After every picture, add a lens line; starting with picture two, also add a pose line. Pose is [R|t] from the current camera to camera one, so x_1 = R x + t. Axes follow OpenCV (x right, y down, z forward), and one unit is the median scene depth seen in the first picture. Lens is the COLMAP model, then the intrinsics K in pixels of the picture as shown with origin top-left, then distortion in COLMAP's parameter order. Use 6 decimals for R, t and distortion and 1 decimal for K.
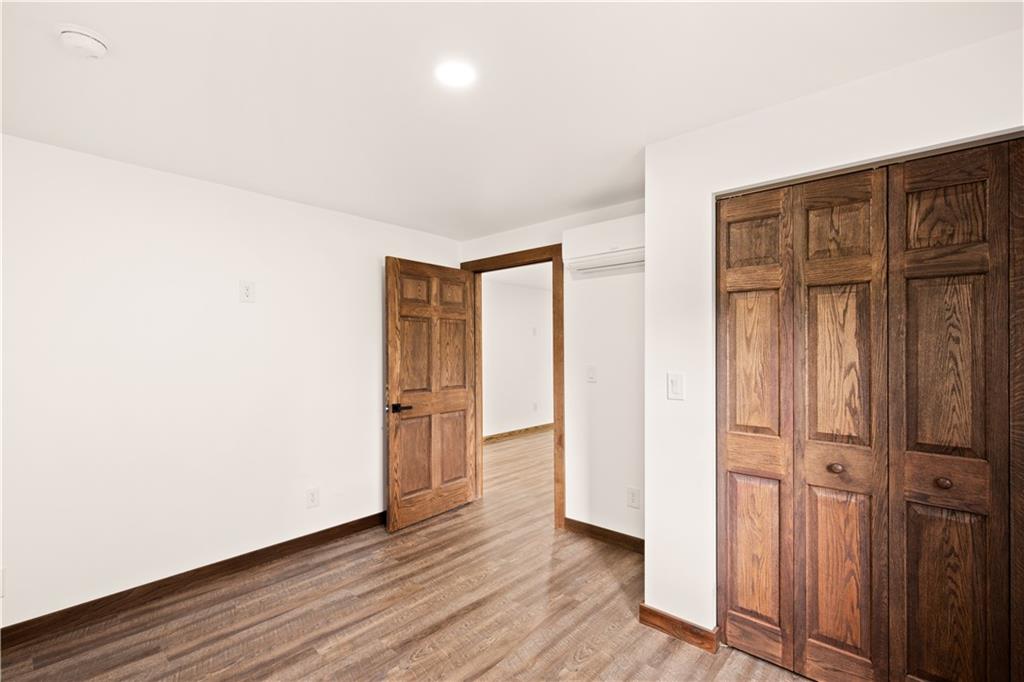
lens RADIAL K [[469.5, 0, 512.3], [0, 469.5, 345.7], [0, 0, 1]] dist [0.003819, -0.000840]
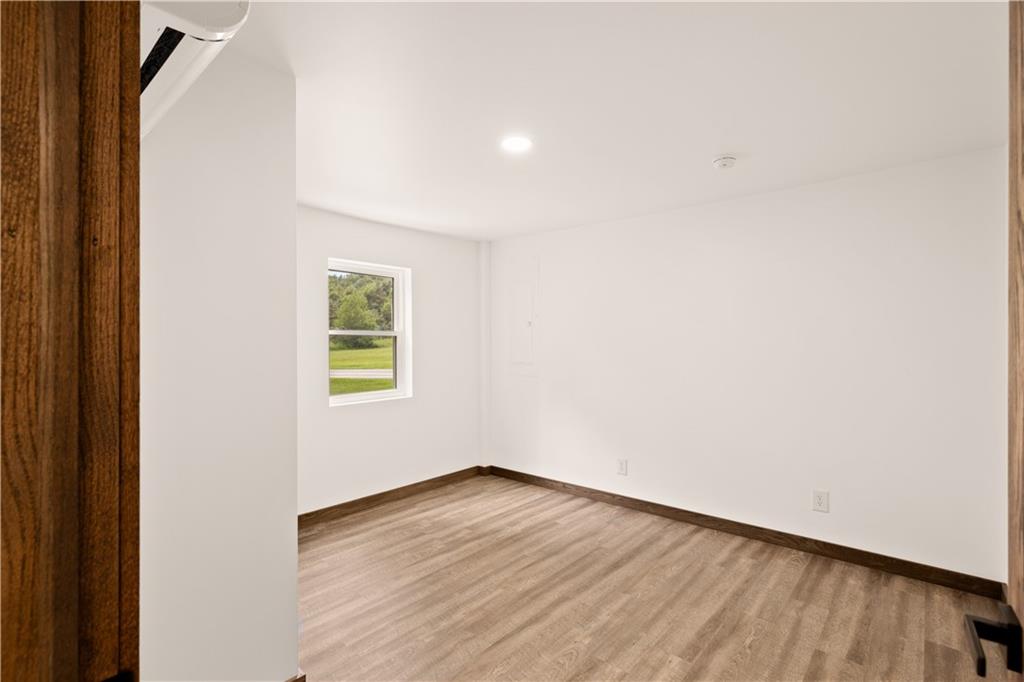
lens RADIAL K [[469.5, 0, 517.1], [0, 469.5, 344.6], [0, 0, 1]] dist [0.003819, -0.000840]
pose [[-0.999398, 0.004148, -0.034435, -0.056165], [0.004078, 0.999989, 0.002117, 0.013033], [0.034443, 0.001976, -0.999405, 1.947104]]
